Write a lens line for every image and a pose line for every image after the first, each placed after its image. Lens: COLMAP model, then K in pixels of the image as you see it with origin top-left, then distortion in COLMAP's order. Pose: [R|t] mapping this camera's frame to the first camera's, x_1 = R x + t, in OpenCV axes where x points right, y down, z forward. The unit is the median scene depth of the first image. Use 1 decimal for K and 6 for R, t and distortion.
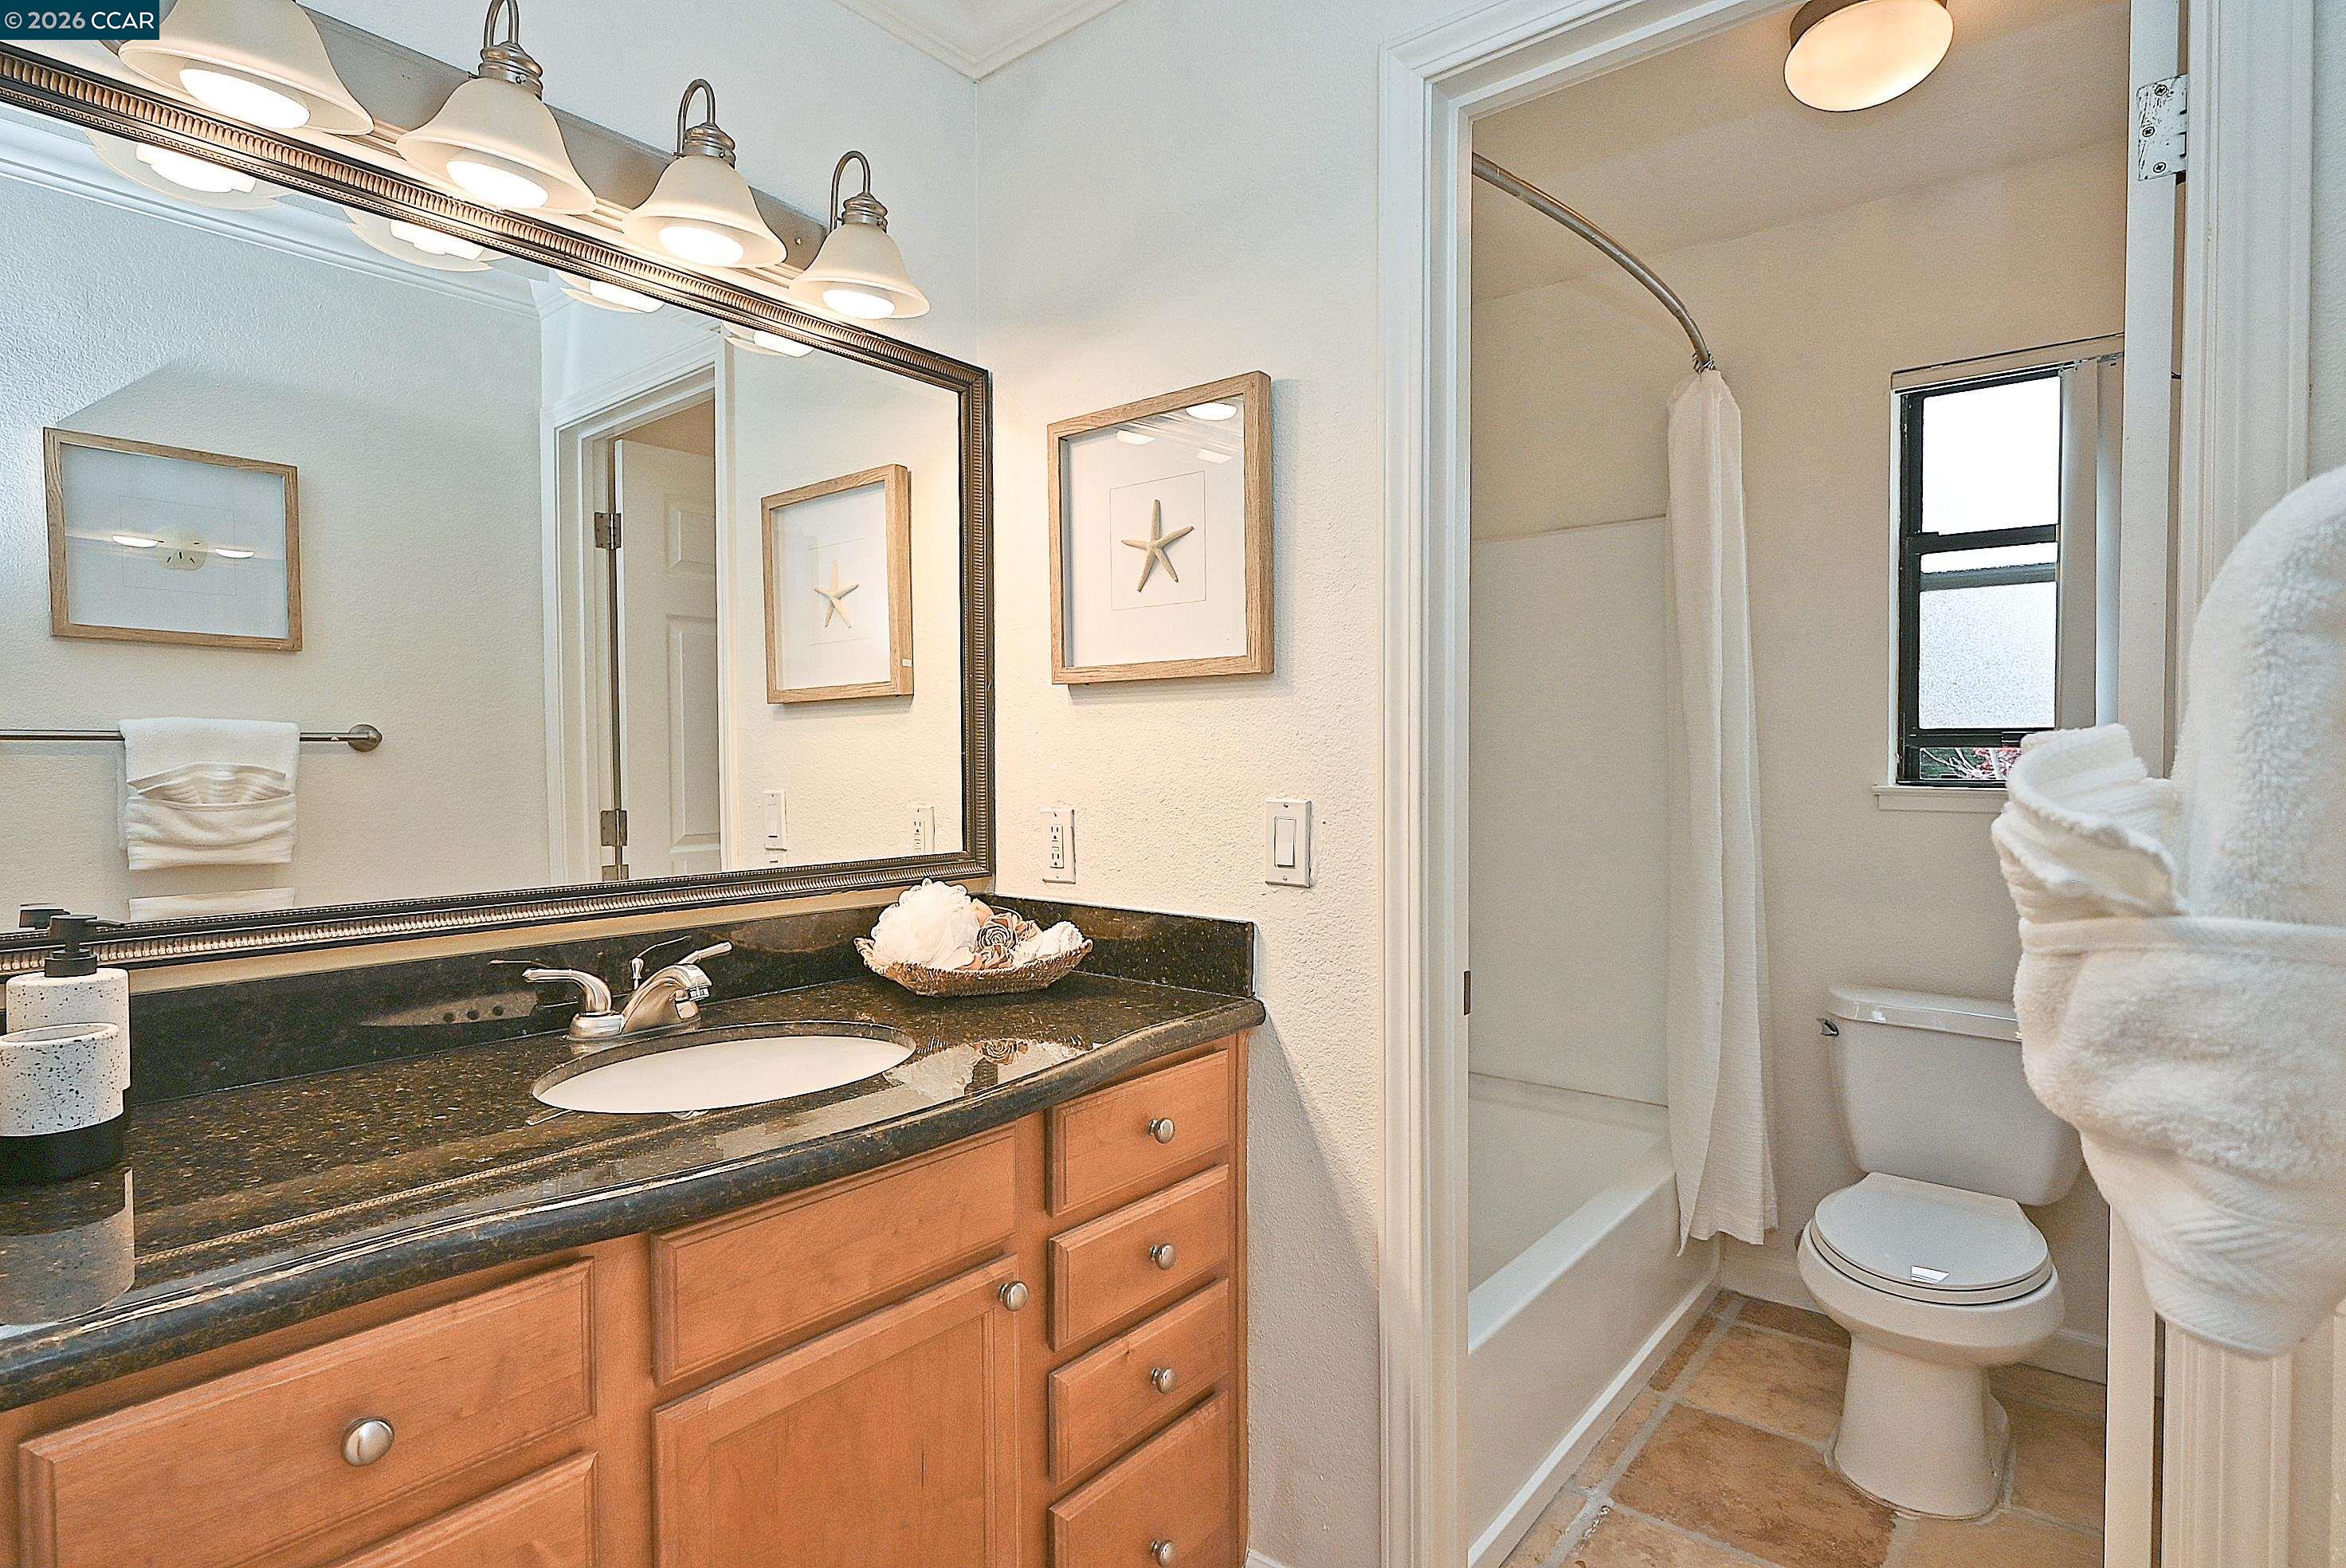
lens RADIAL K [[1177.7, 0, 1167.6], [0, 1177.7, 785.9], [0, 0, 1]] dist [-0.006730, 0.003462]
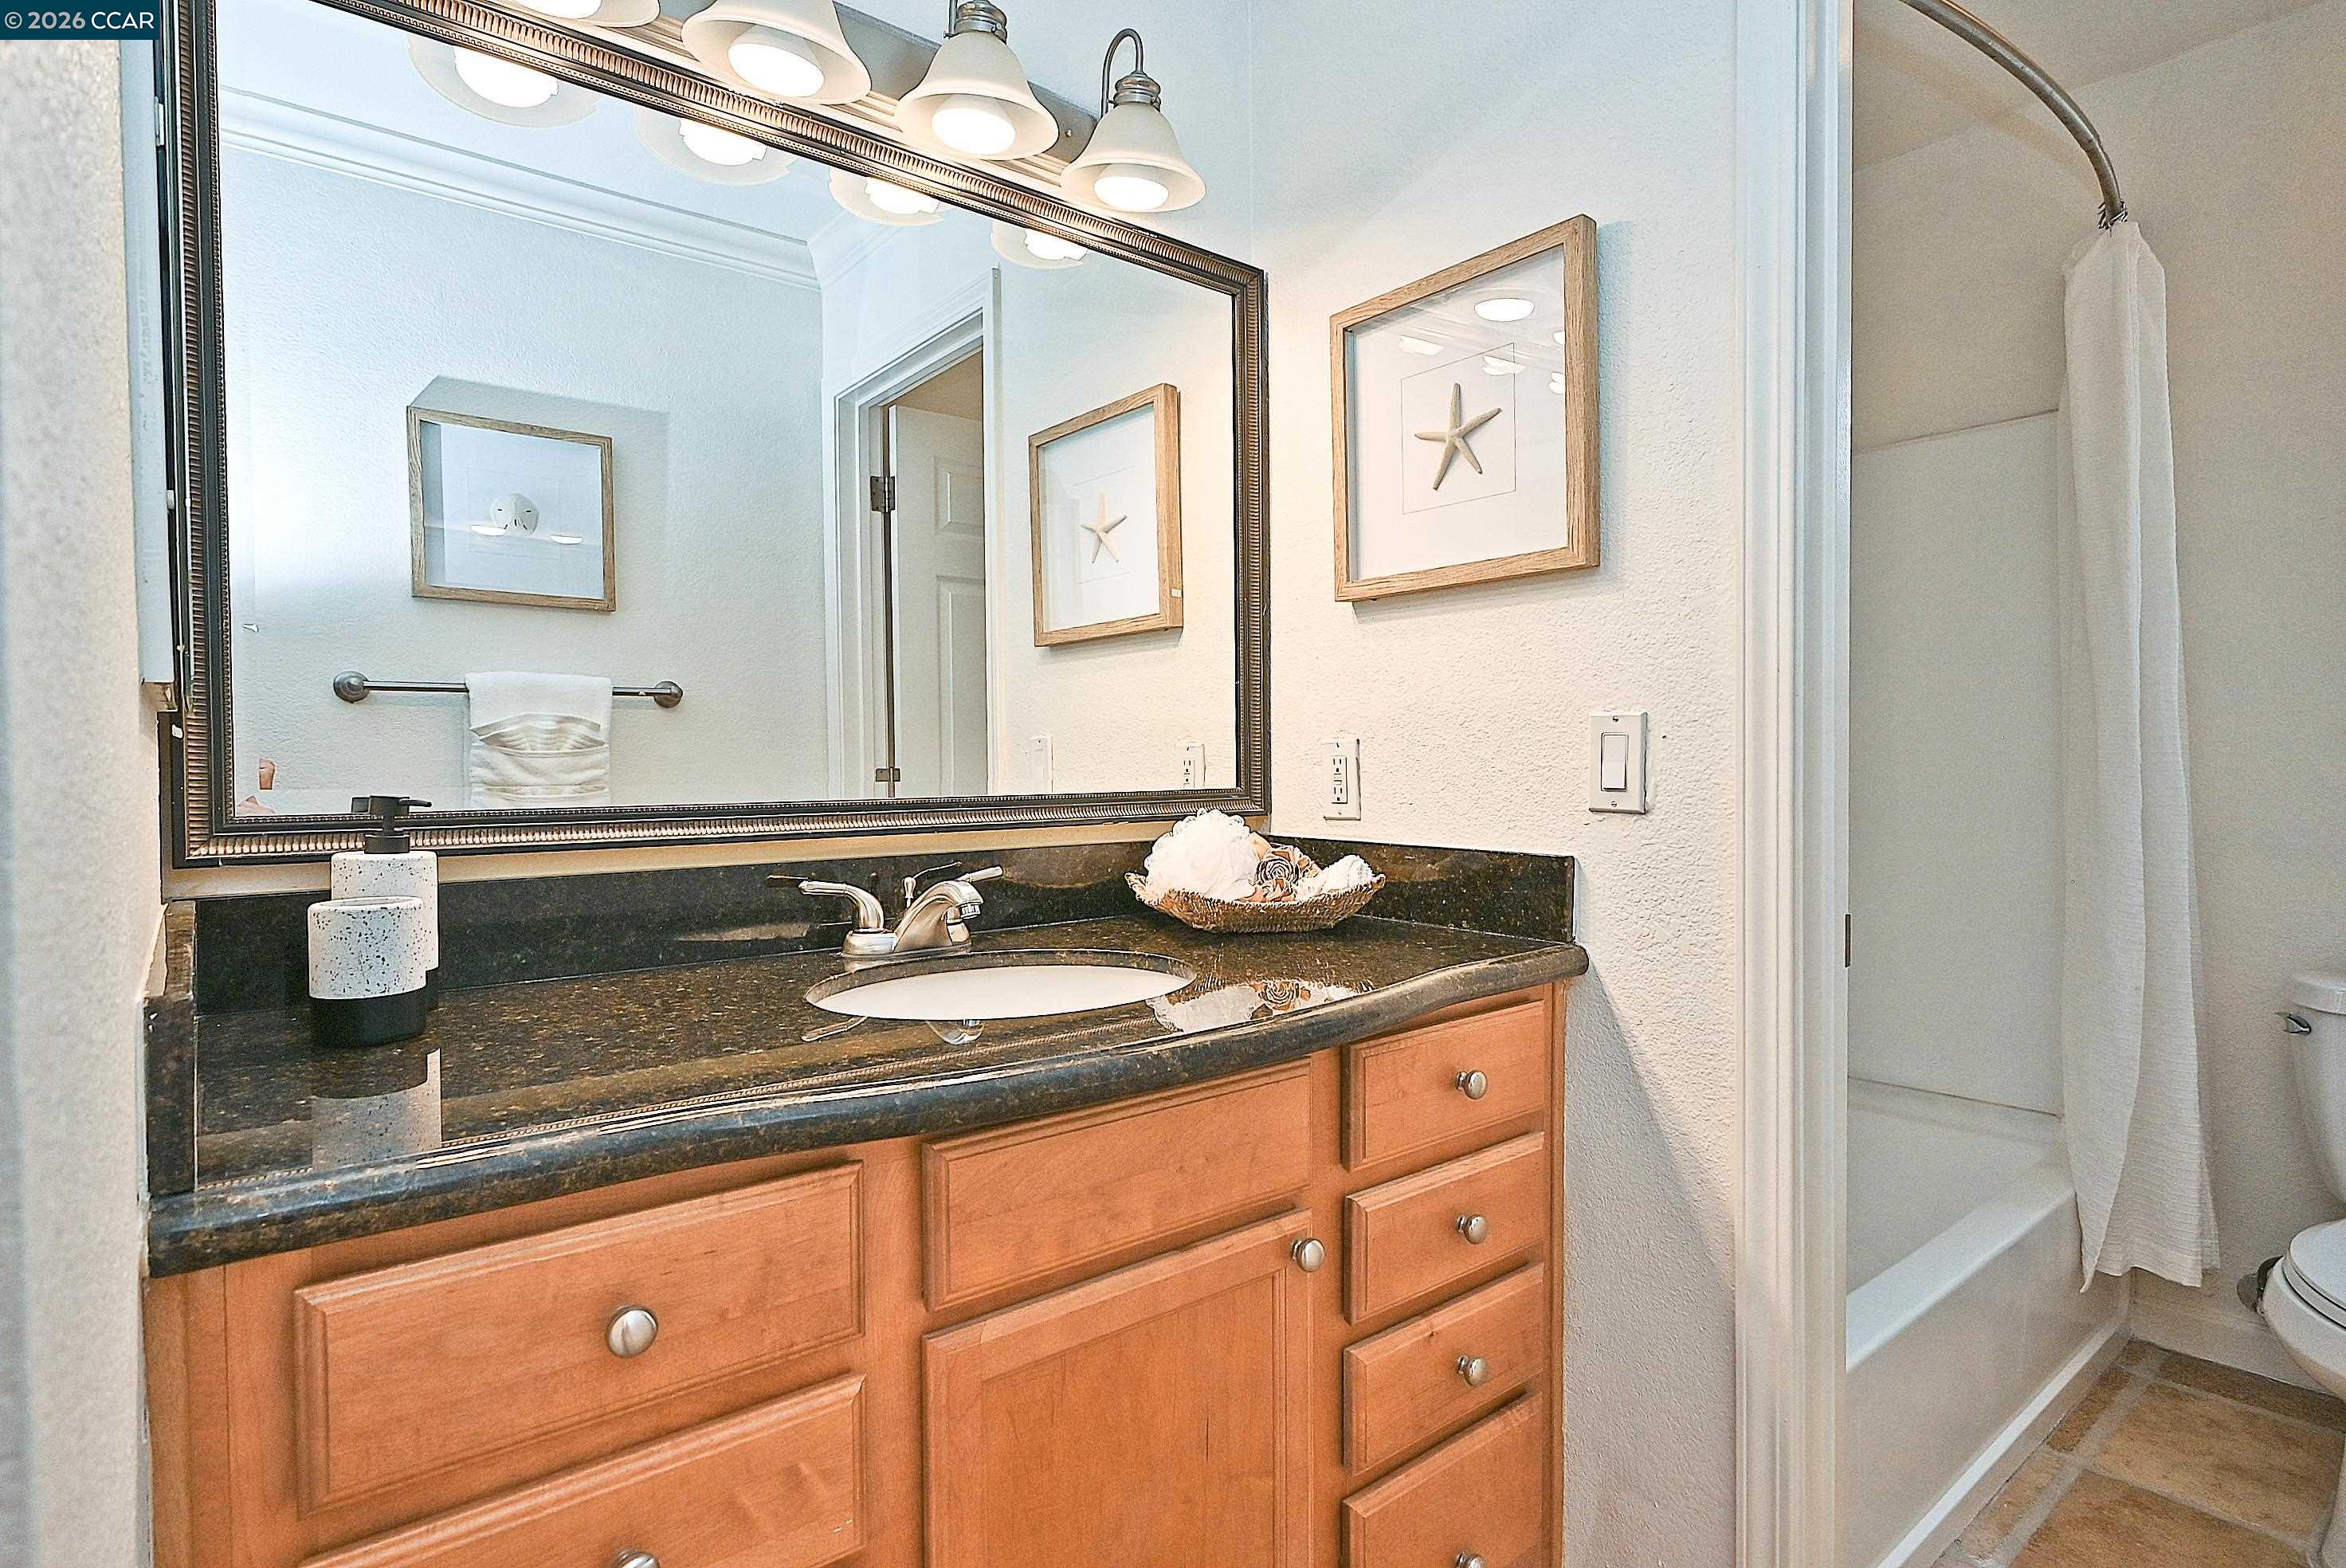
lens RADIAL K [[1178.7, 0, 1175.0], [0, 1178.7, 786.1], [0, 0, 1]] dist [-0.014877, 0.007947]
pose [[0.979588, 0.001420, -0.201010, -0.041891], [-0.001278, 0.999999, 0.000834, 0.065694], [0.201011, -0.000560, 0.979589, 0.094677]]
